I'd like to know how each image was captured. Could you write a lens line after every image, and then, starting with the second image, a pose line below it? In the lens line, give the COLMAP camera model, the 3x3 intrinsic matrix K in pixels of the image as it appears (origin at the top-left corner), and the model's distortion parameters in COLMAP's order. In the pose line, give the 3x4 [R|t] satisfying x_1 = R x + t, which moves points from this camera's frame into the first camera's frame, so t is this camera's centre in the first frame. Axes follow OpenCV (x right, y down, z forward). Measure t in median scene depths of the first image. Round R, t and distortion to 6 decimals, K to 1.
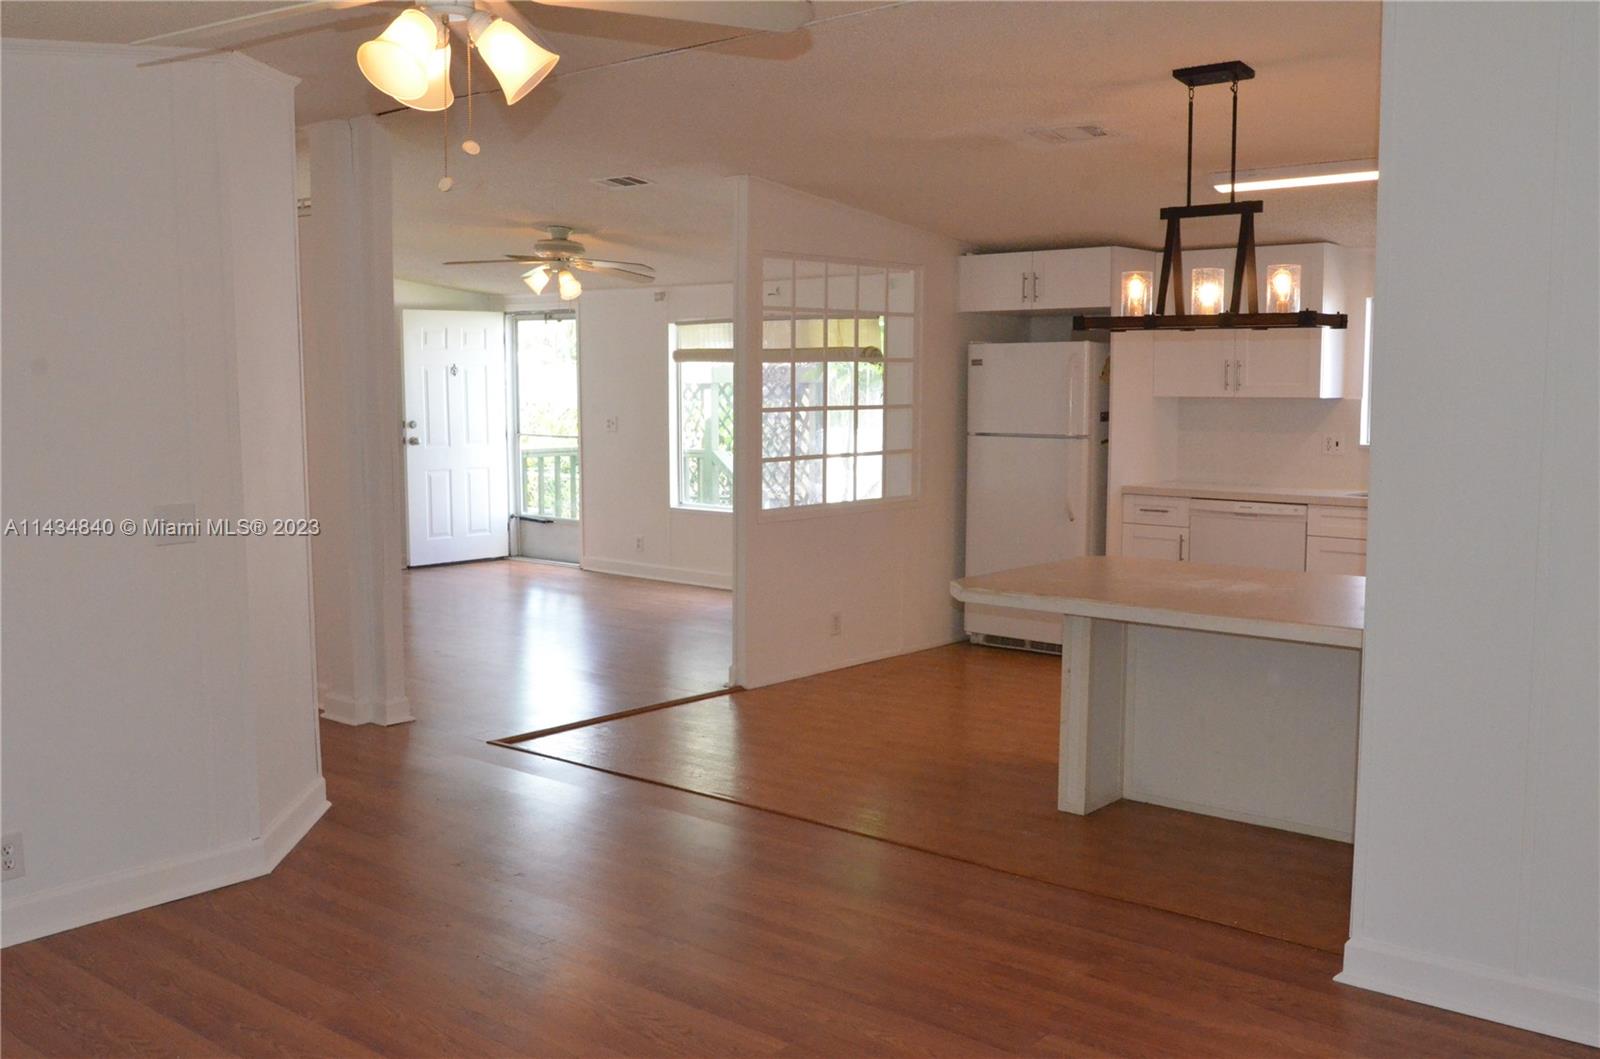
lens RADIAL K [[1495.7, 0, 815.7], [0, 1495.7, 527.8], [0, 0, 1]] dist [-0.024921, 0.000000]
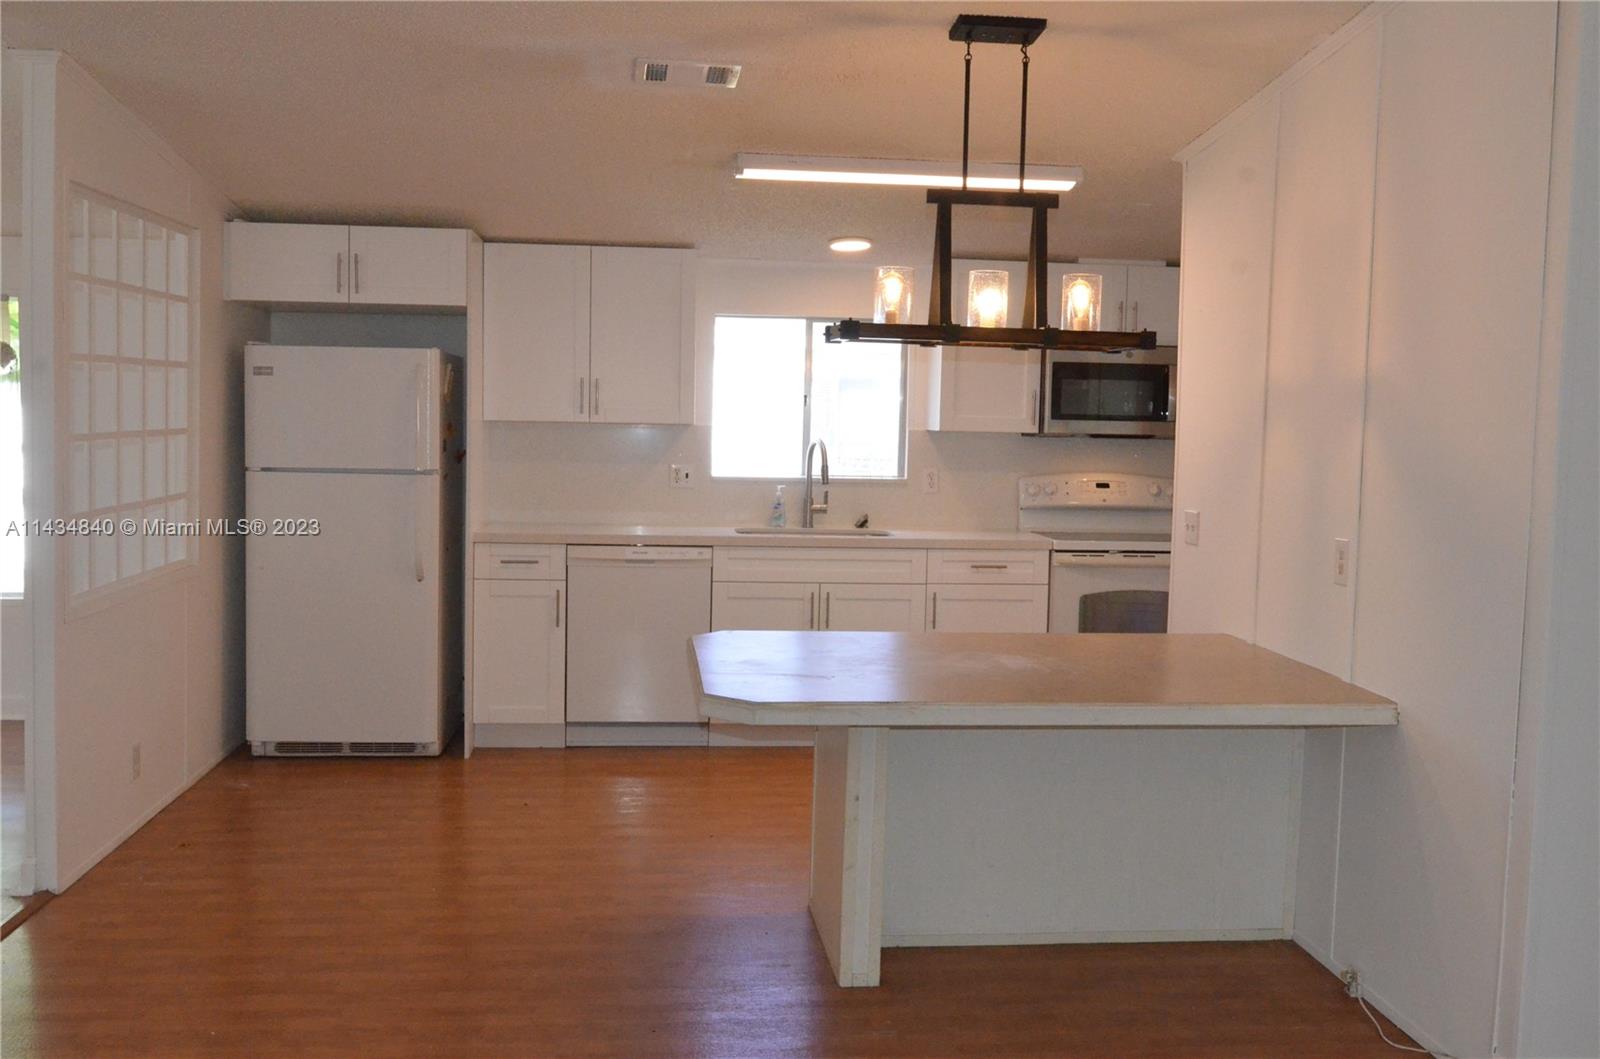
lens RADIAL K [[1495.7, 0, 798.9], [0, 1495.7, 523.9], [0, 0, 1]] dist [-0.024921, 0.000000]
pose [[0.691633, -0.039813, 0.721151, -0.263113], [0.048606, 0.998782, 0.008524, -0.033124], [-0.720612, 0.029157, 0.692725, 0.347281]]
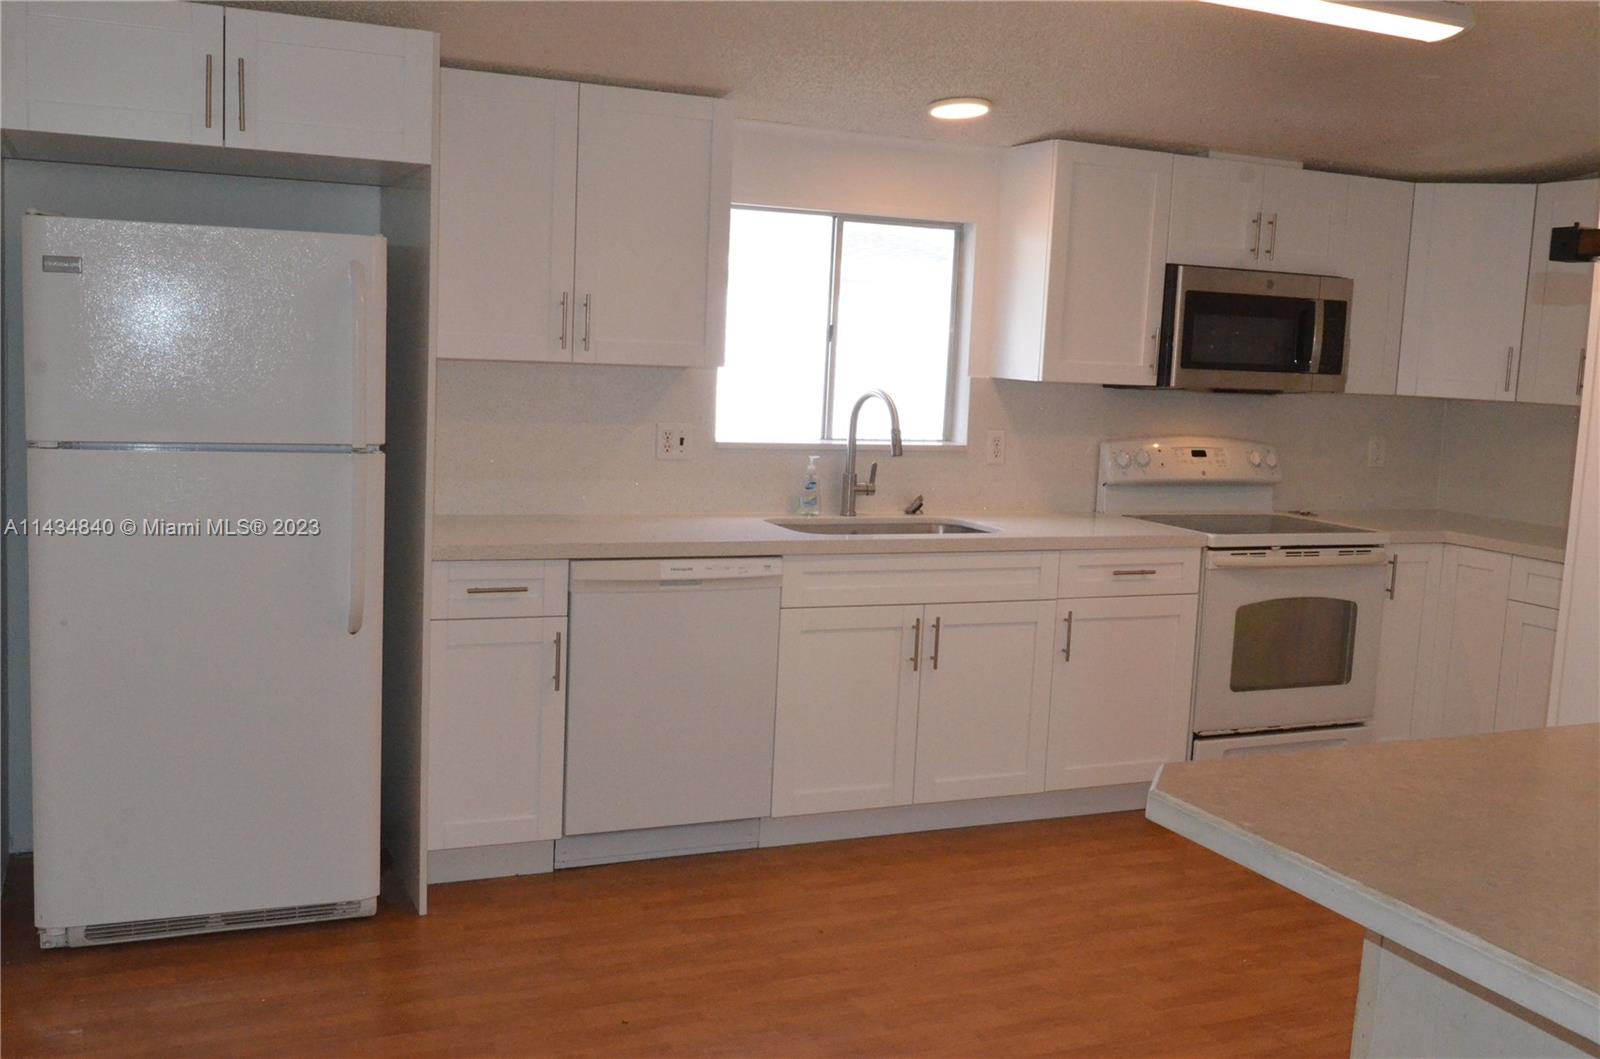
lens RADIAL K [[1495.7, 0, 804.4], [0, 1495.7, 523.2], [0, 0, 1]] dist [-0.024921, 0.000000]
pose [[0.434615, -0.088949, 0.896213, -0.182624], [0.042959, 0.996026, 0.078022, -0.071607], [-0.899591, 0.004591, 0.436709, 0.723754]]
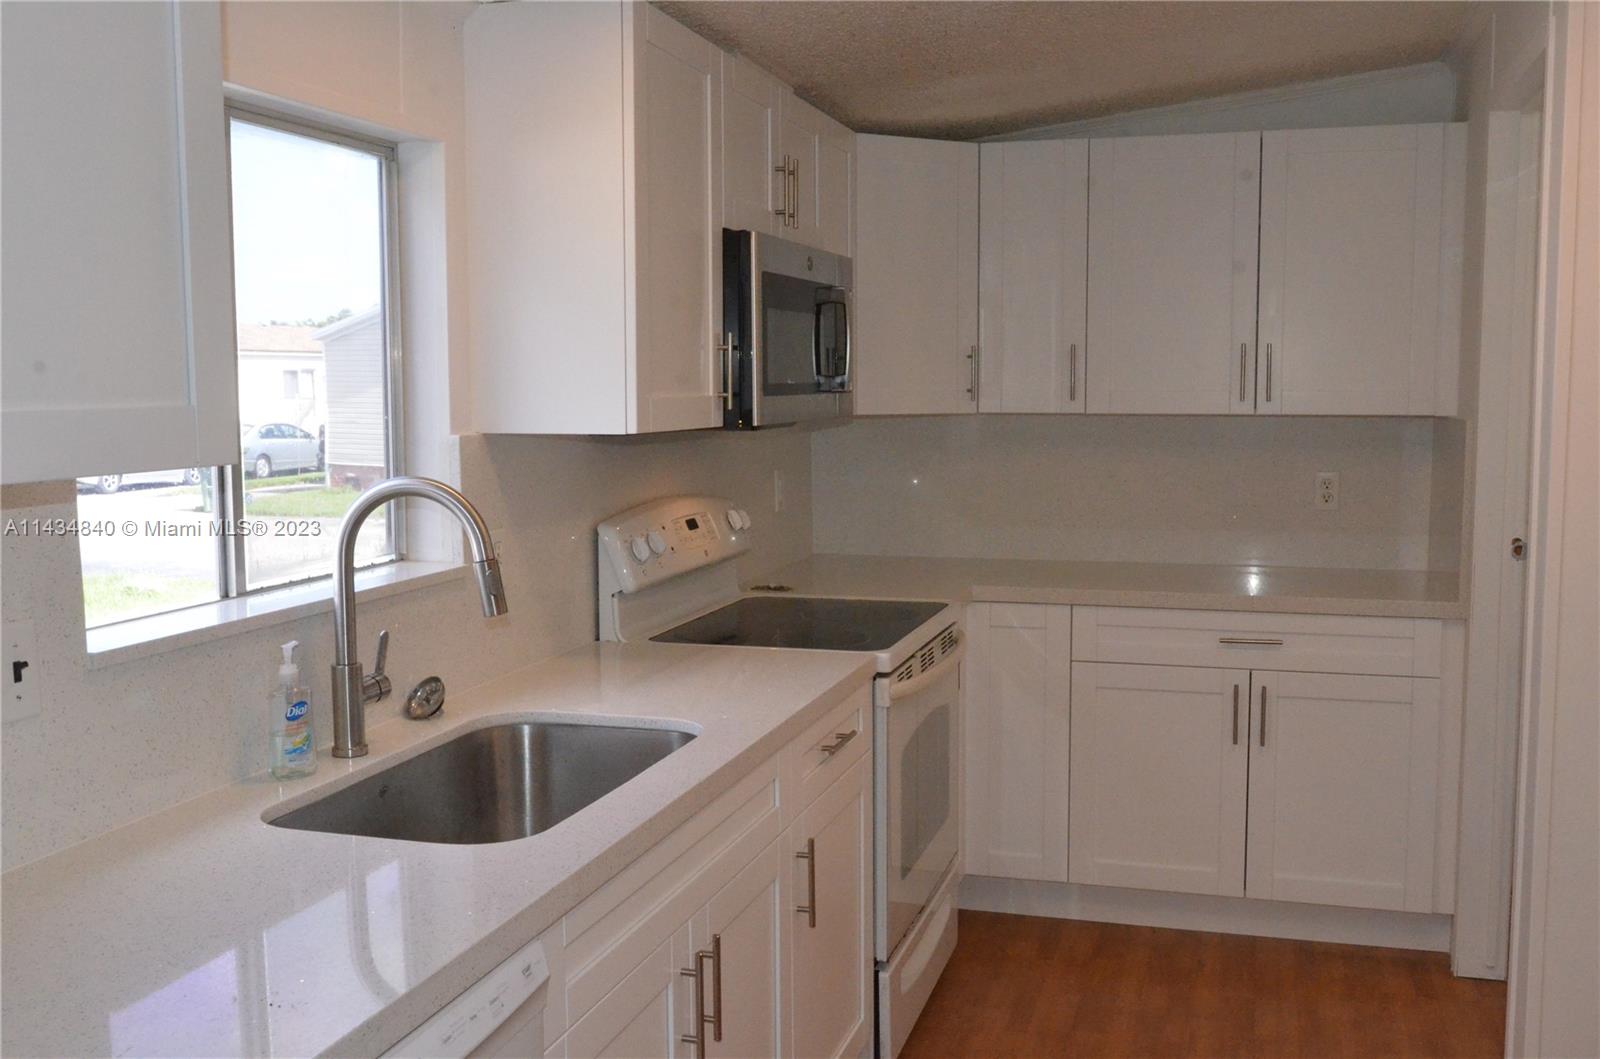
lens RADIAL K [[1495.7, 0, 799.2], [0, 1495.7, 529.5], [0, 0, 1]] dist [-0.024921, 0.000000]
pose [[-0.391630, -0.088532, 0.915854, 0.108750], [0.094669, 0.986201, 0.135814, -0.100400], [-0.915240, 0.139892, -0.377844, 1.020337]]
